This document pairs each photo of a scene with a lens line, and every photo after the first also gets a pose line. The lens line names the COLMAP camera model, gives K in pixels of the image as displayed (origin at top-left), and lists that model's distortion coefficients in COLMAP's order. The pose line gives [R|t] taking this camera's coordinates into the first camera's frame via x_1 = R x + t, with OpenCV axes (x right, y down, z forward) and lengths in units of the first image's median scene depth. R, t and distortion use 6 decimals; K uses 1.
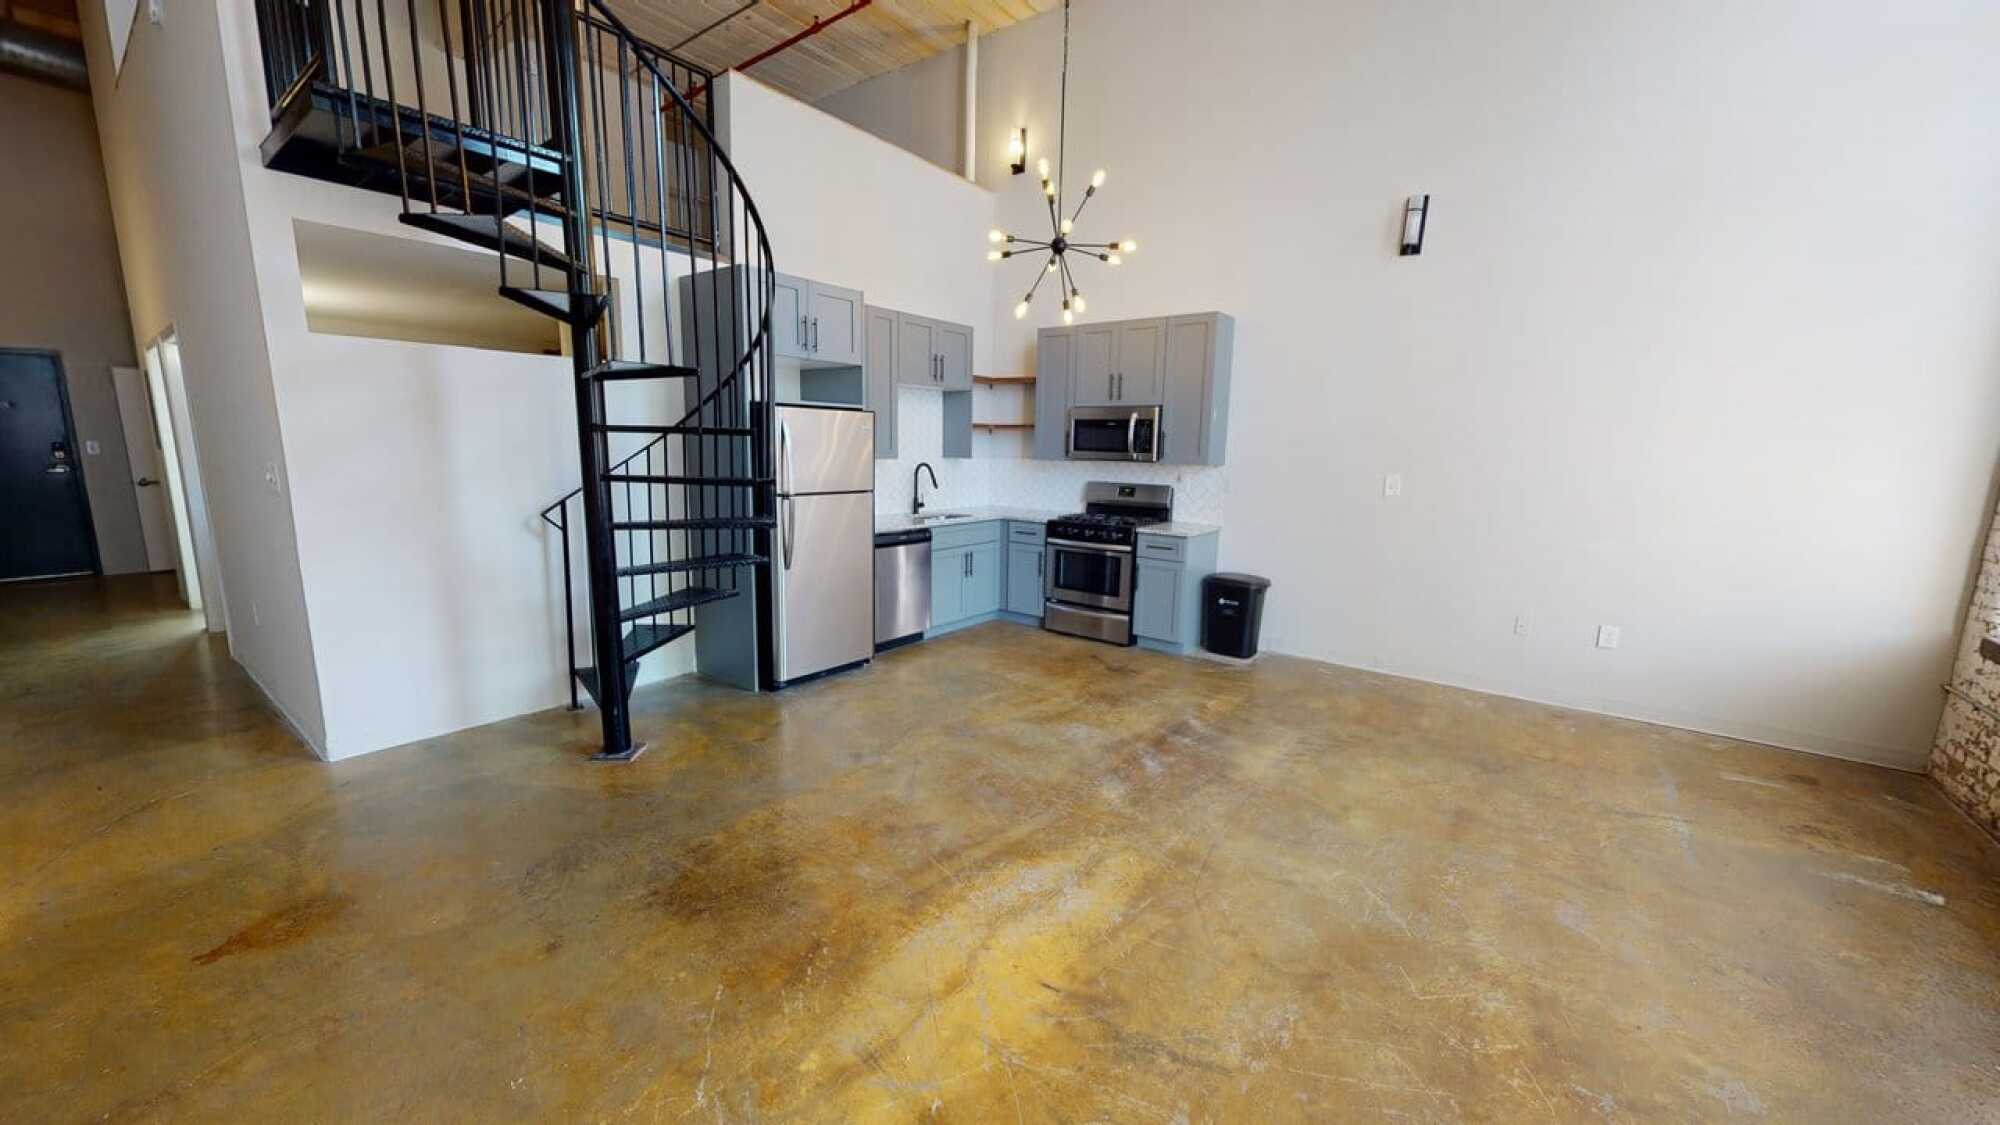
lens RADIAL K [[731.7, 0, 1013.4], [0, 731.7, 565.9], [0, 0, 1]] dist [-0.000959, 0.000381]
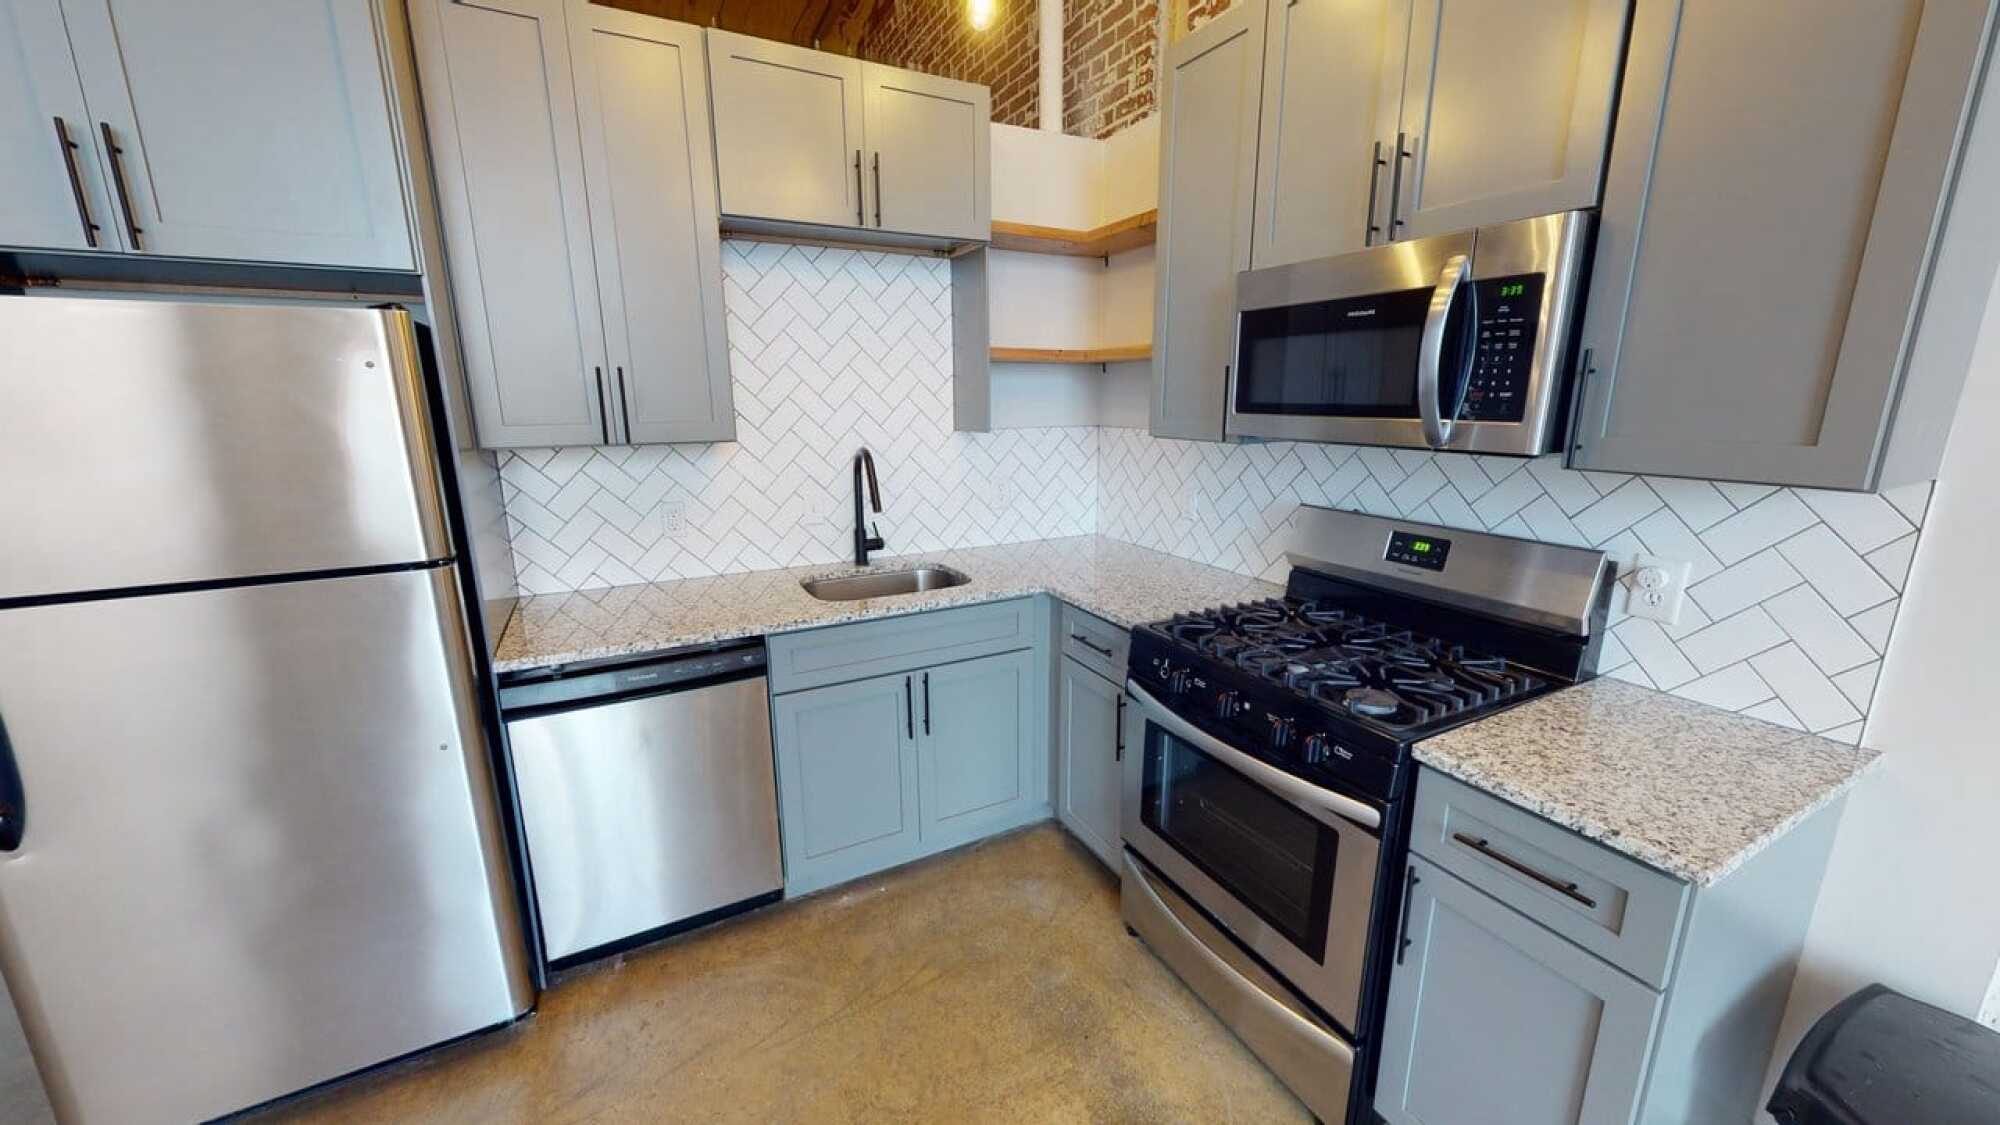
lens RADIAL K [[731.7, 0, 1001.9], [0, 731.7, 554.9], [0, 0, 1]] dist [-0.000959, 0.000381]
pose [[0.895050, 0.074425, -0.439711, 0.136825], [-0.050240, 0.996527, 0.066406, -0.113315], [0.443126, -0.037346, 0.895681, 0.670278]]
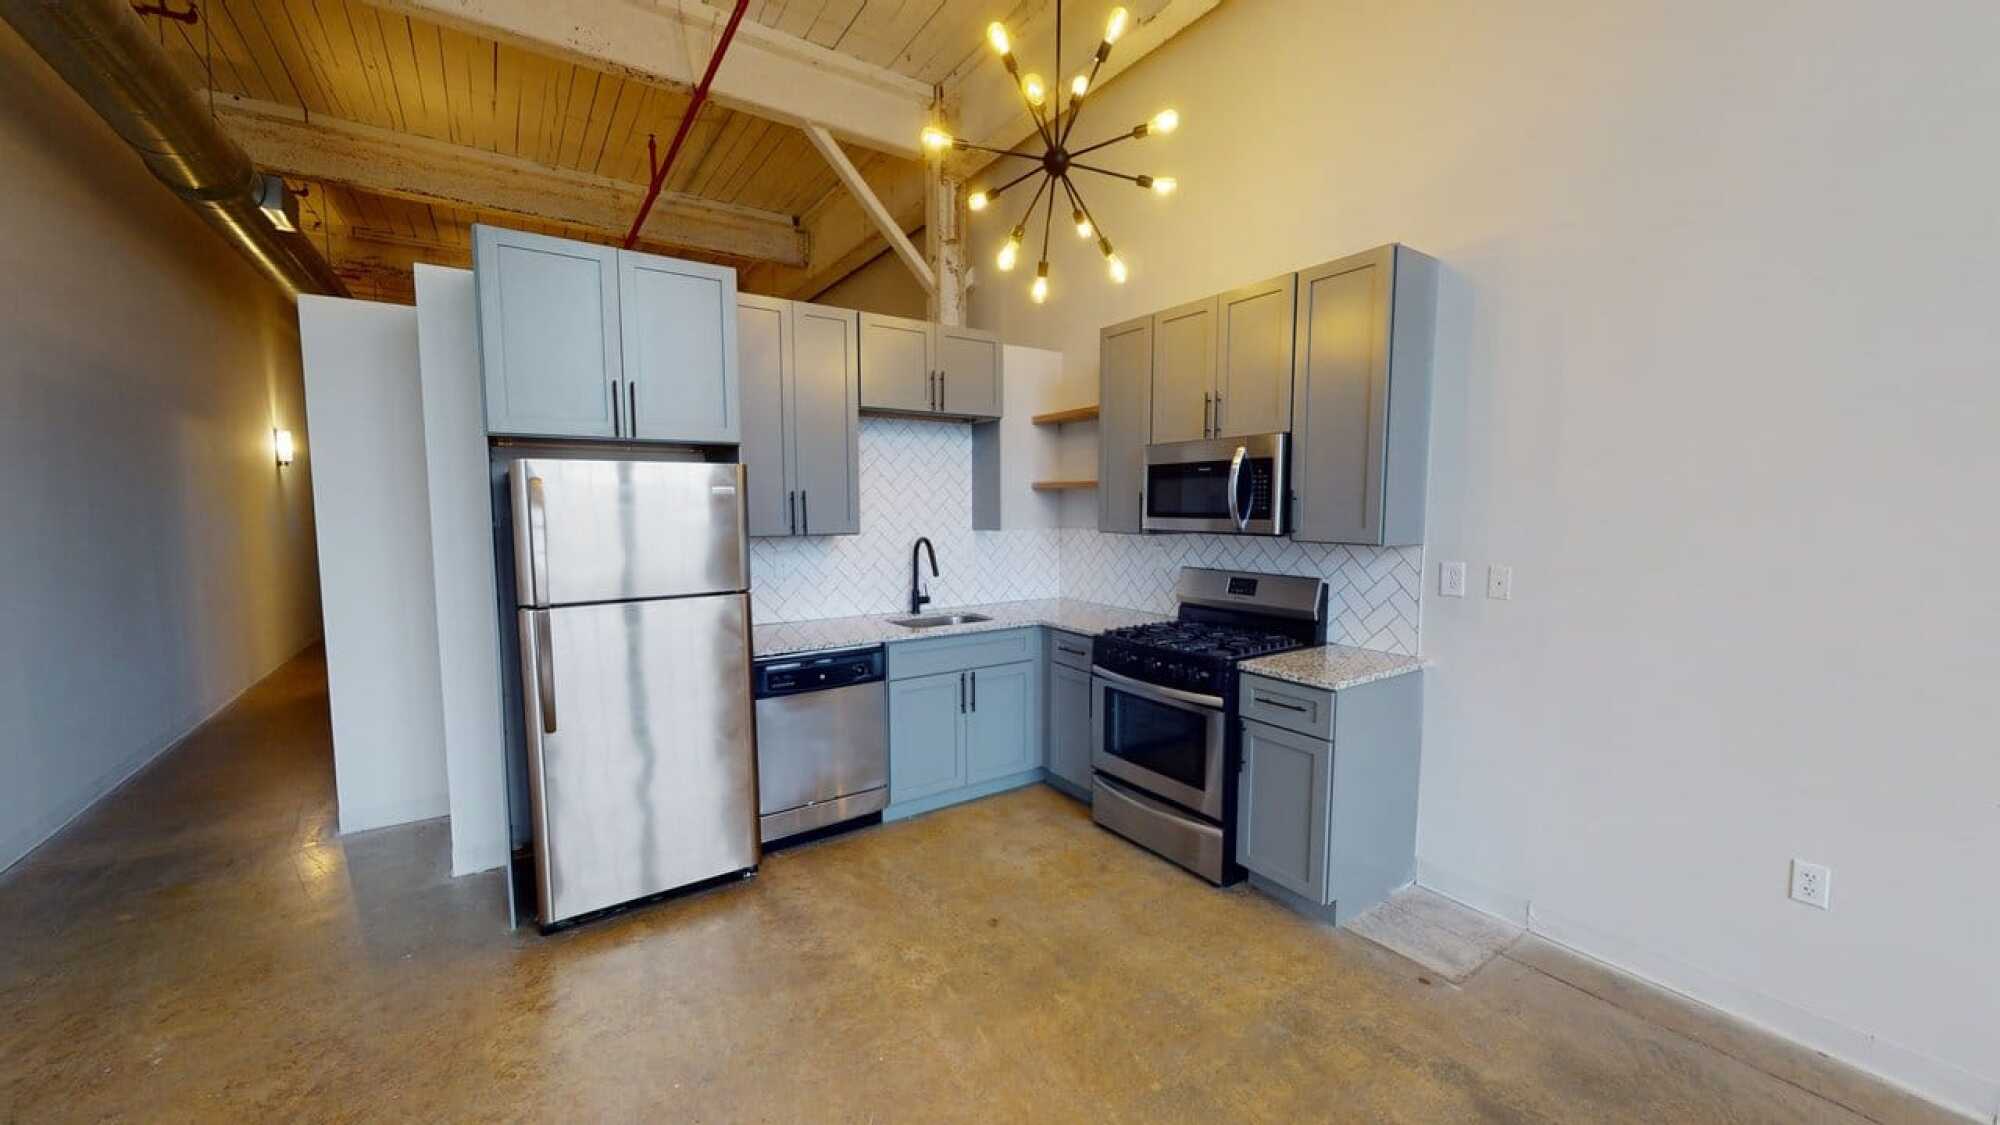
lens RADIAL K [[731.7, 0, 984.5], [0, 731.7, 573.5], [0, 0, 1]] dist [-0.000959, 0.000381]
pose [[0.938571, 0.012394, -0.344865, 0.164796], [-0.038438, 0.996891, -0.068783, -0.067029], [0.342940, 0.077814, 0.936129, 0.405124]]
